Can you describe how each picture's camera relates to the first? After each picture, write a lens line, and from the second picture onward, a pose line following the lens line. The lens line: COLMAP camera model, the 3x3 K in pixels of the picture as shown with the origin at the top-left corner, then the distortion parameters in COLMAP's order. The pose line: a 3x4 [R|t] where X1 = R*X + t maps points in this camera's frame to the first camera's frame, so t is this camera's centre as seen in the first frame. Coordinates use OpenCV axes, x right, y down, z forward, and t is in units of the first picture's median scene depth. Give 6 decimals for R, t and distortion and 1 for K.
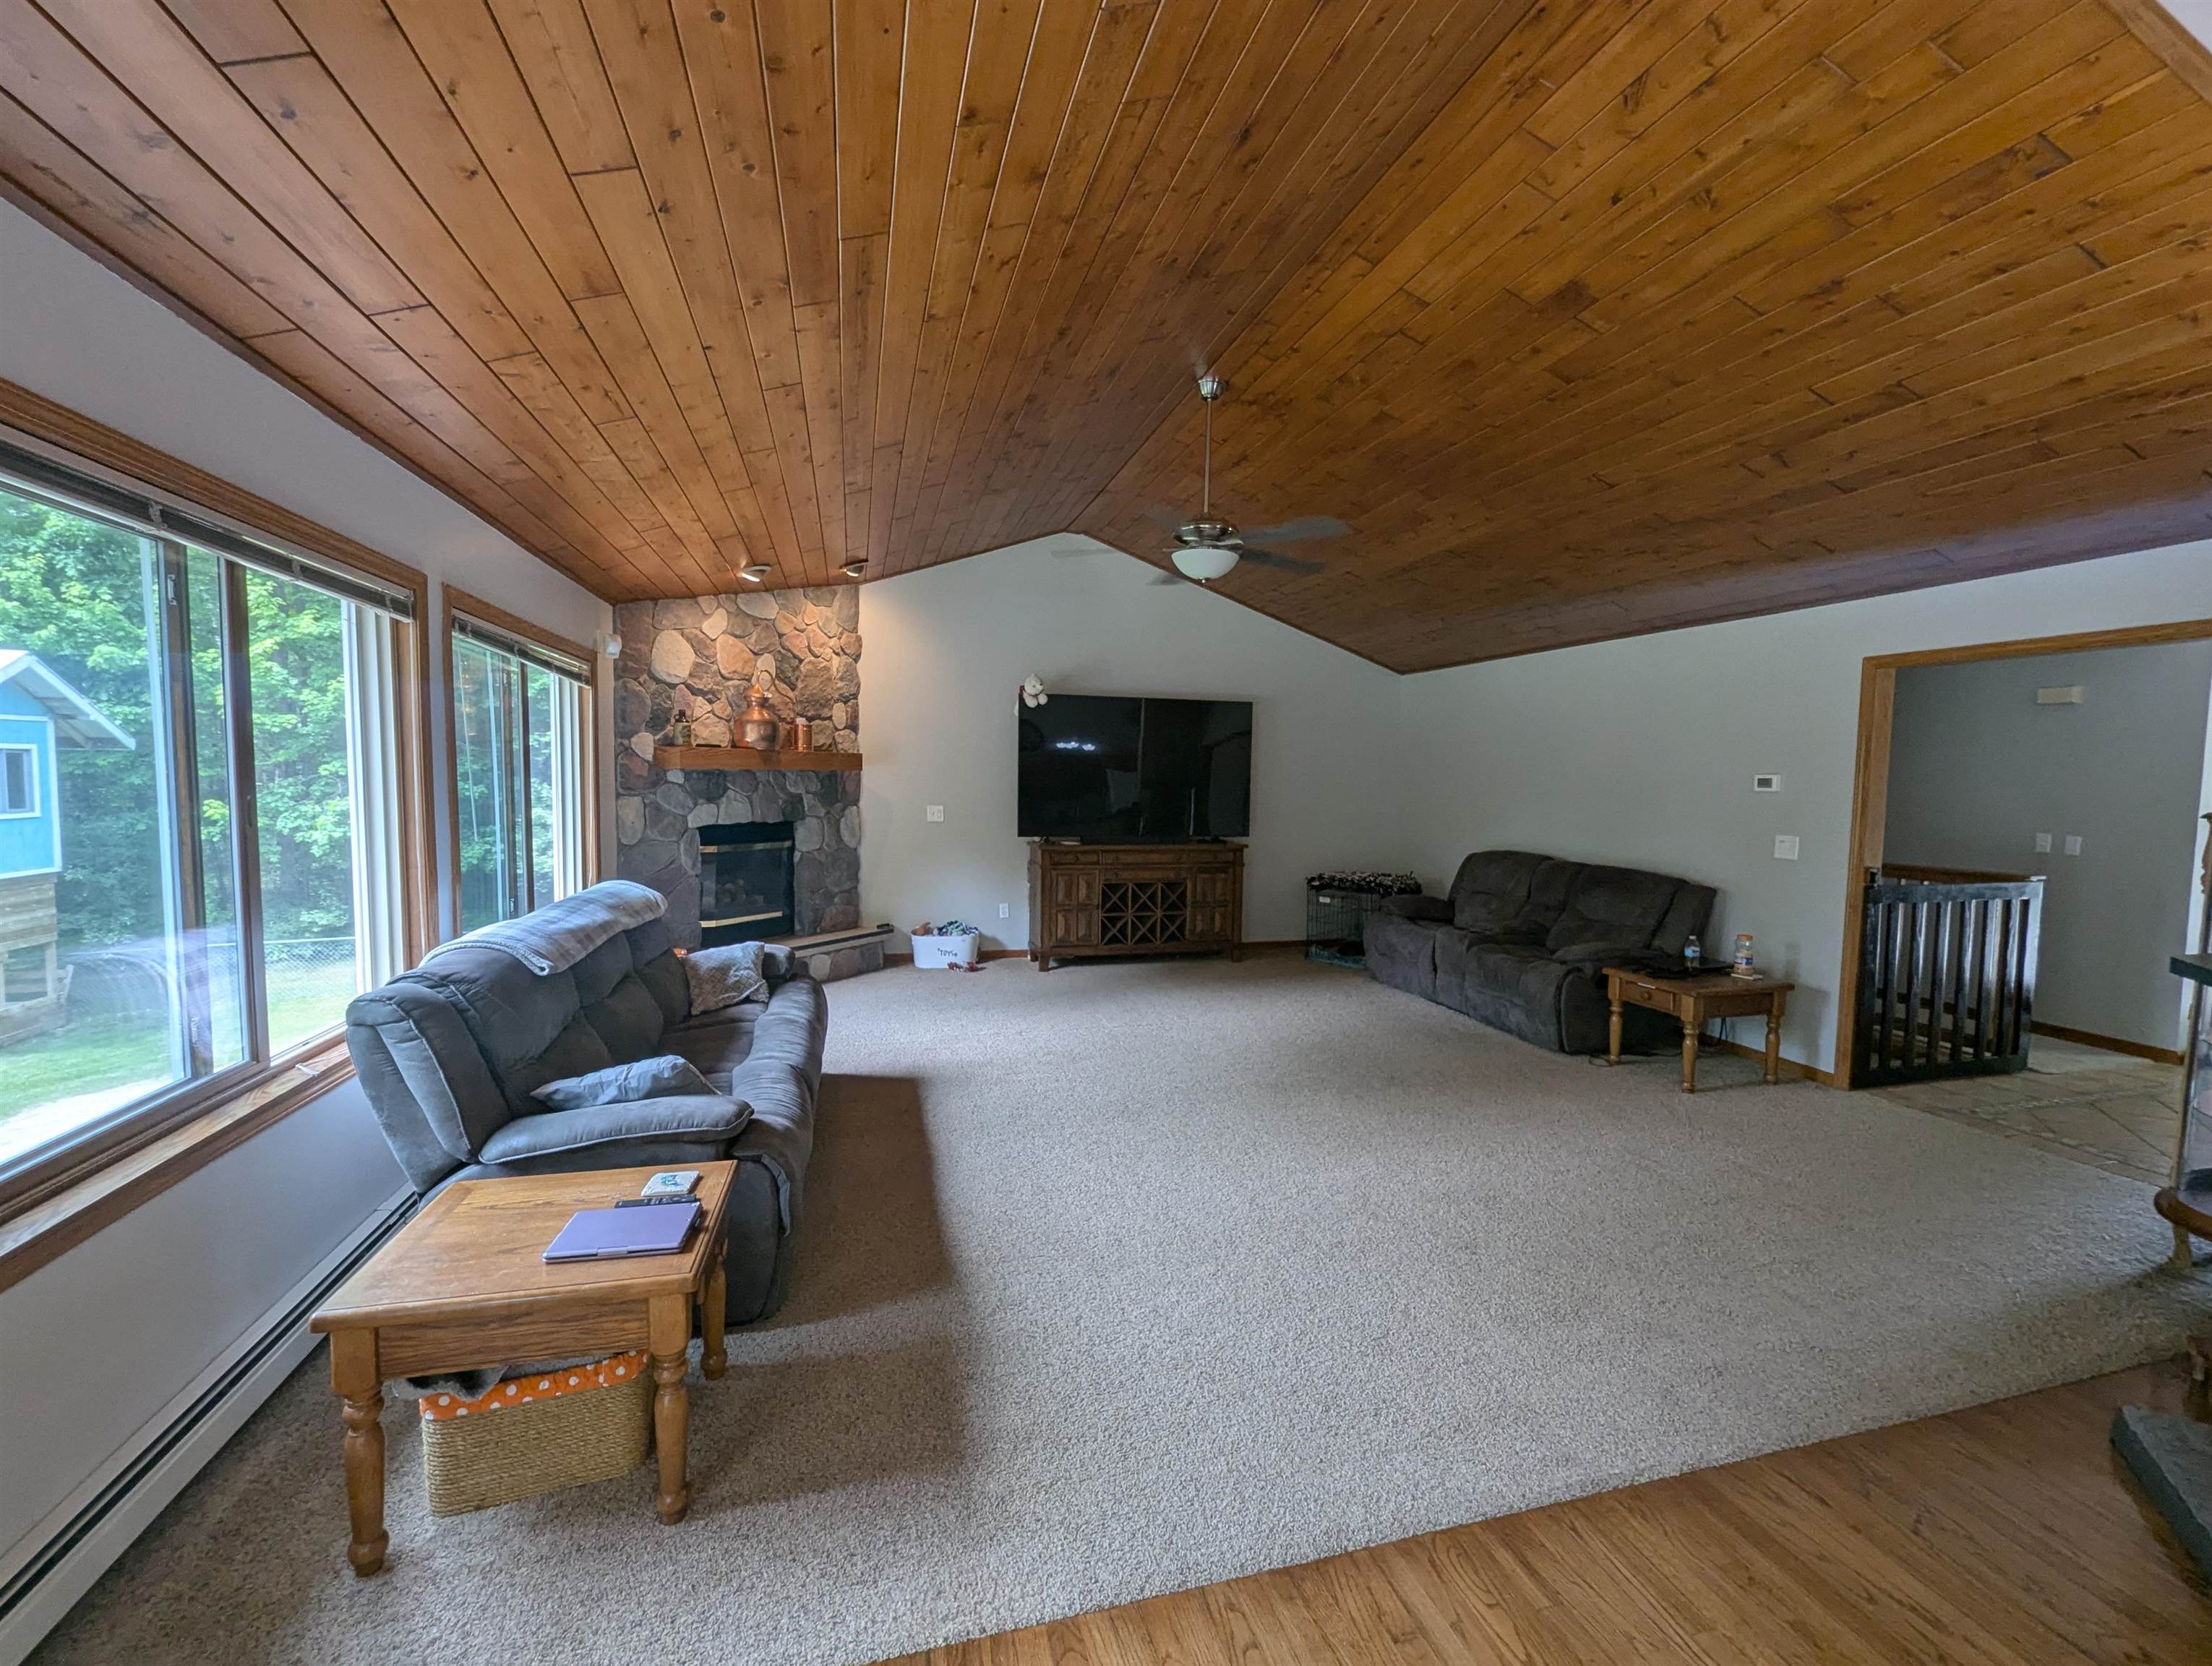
lens RADIAL K [[920.9, 0, 1107.8], [0, 920.9, 825.3], [0, 0, 1]] dist [0.002902, -0.000088]
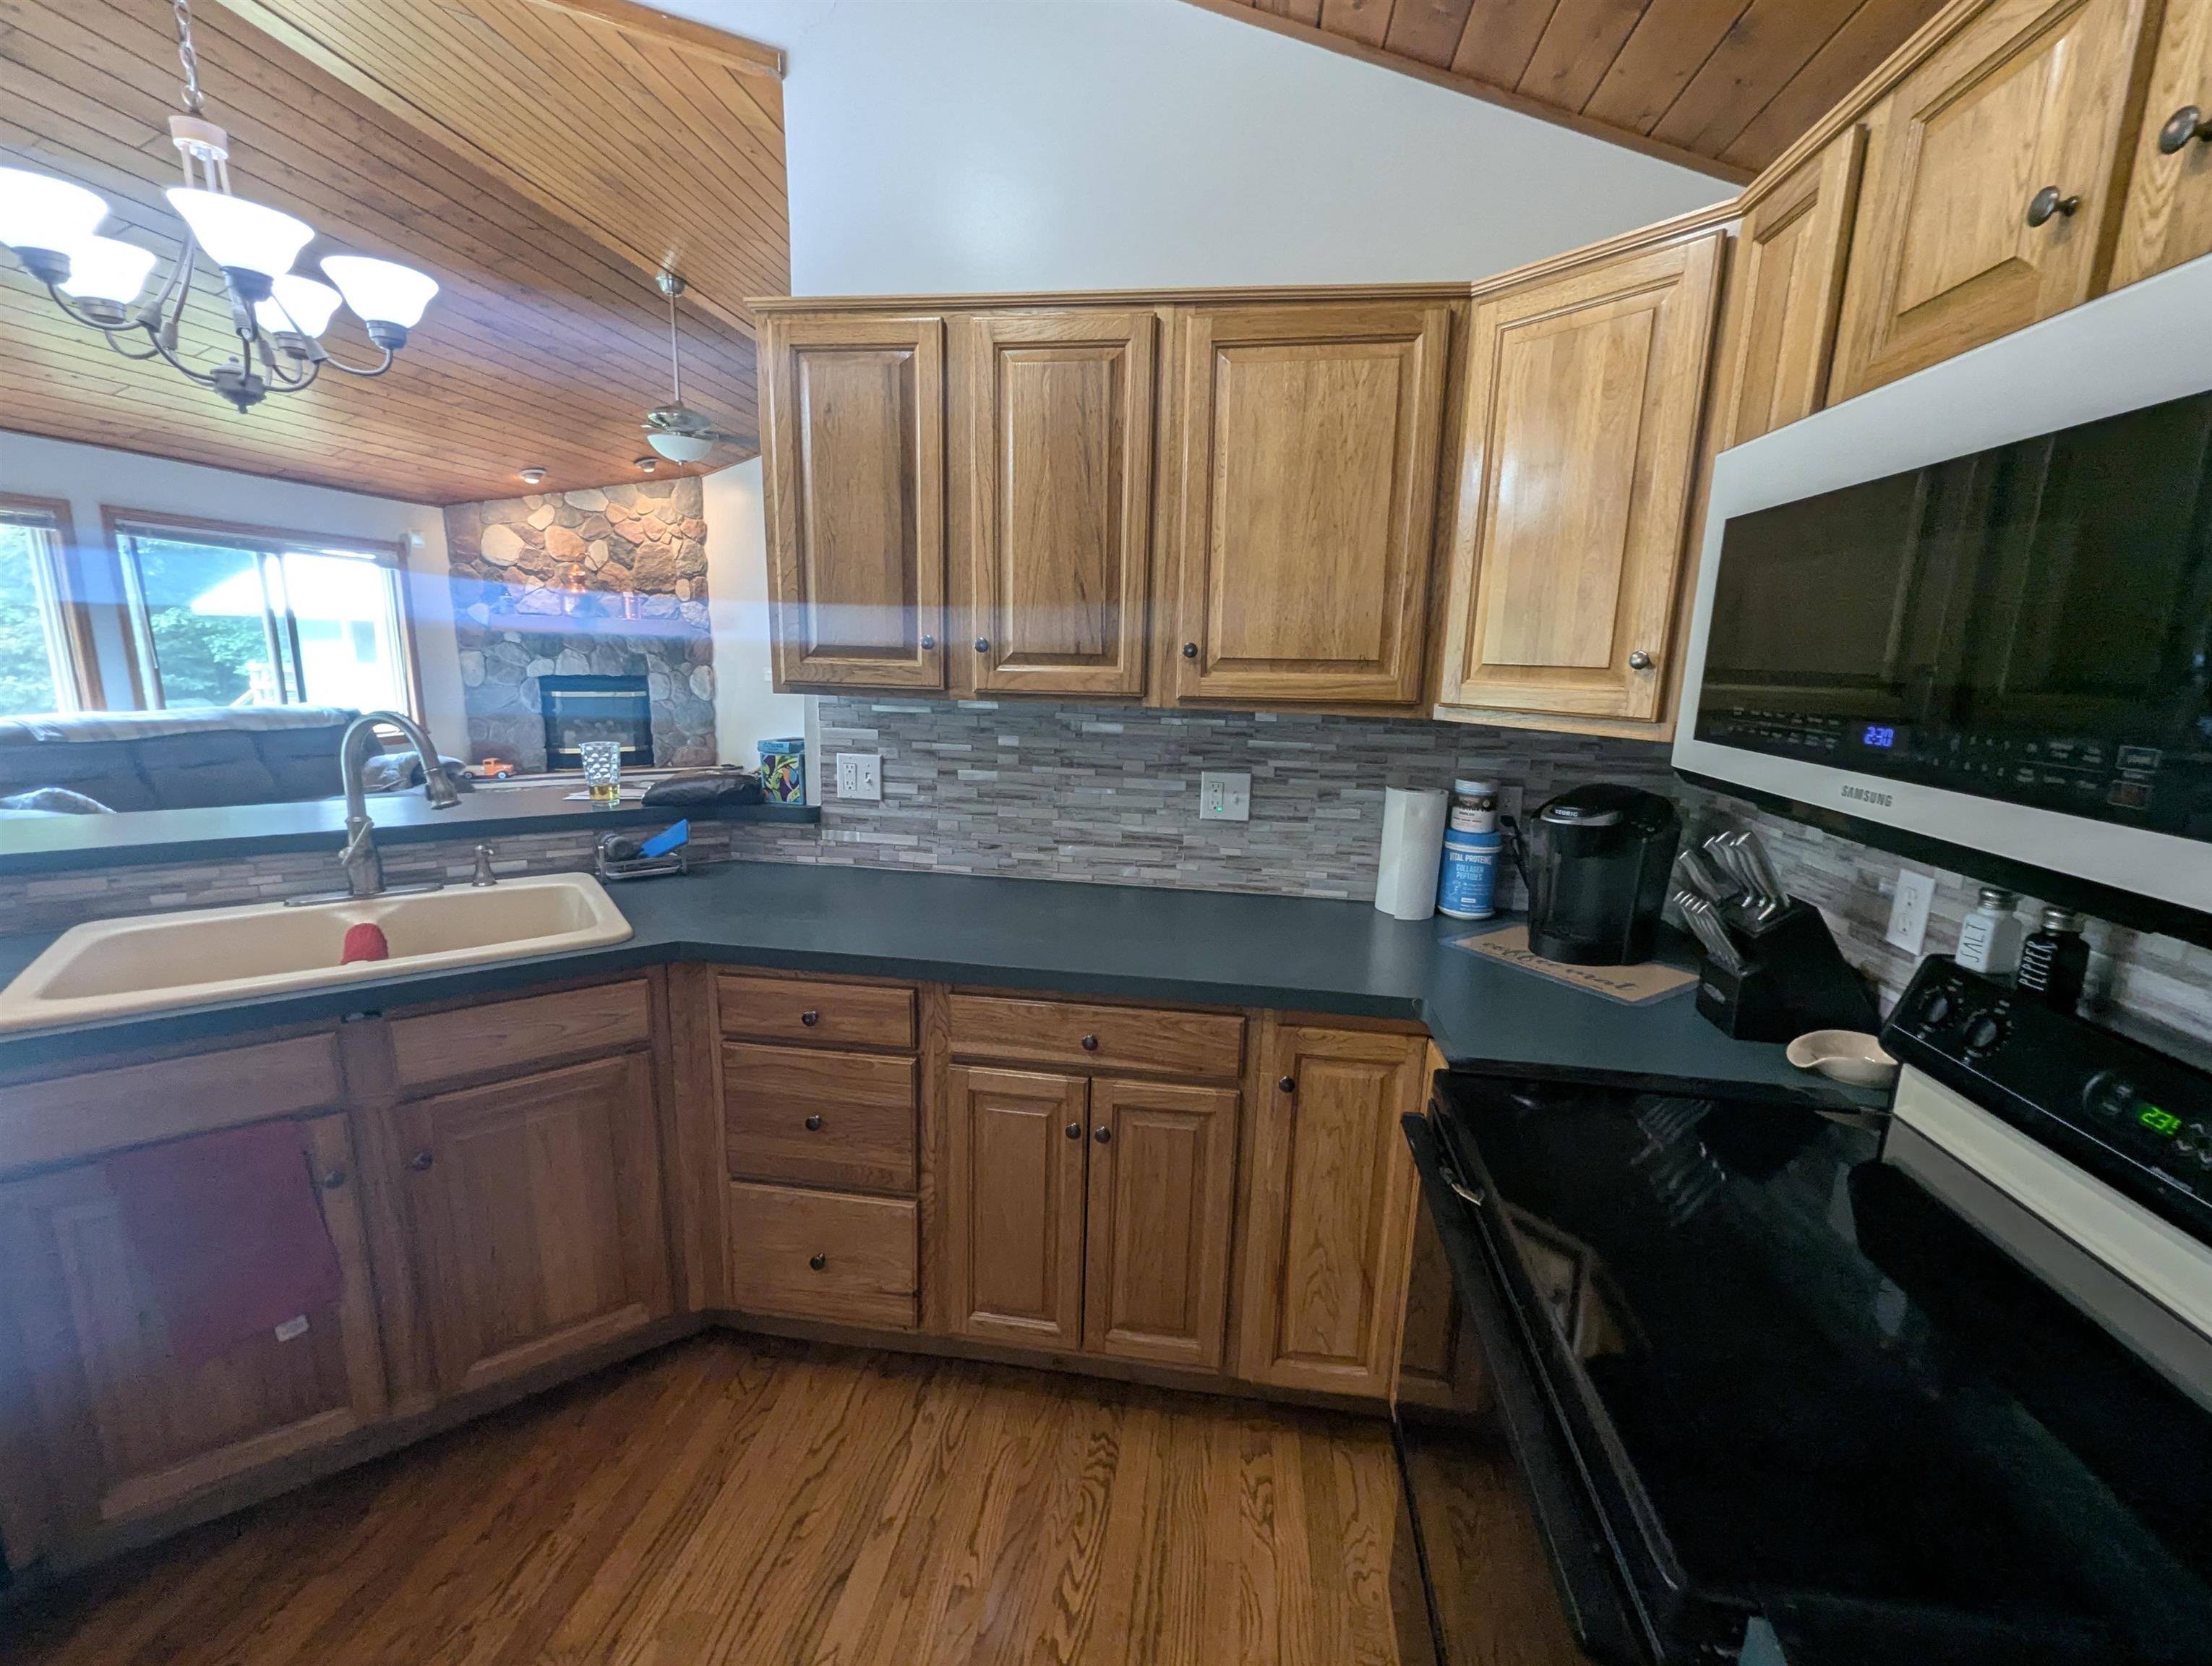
lens RADIAL K [[920.9, 0, 1107.6], [0, 920.9, 827.8], [0, 0, 1]] dist [0.002902, -0.000088]
pose [[0.916201, 0.088343, -0.390860, 0.832029], [-0.037414, 0.989994, 0.136060, 0.006170], [0.398969, -0.110034, 0.910338, 0.091053]]
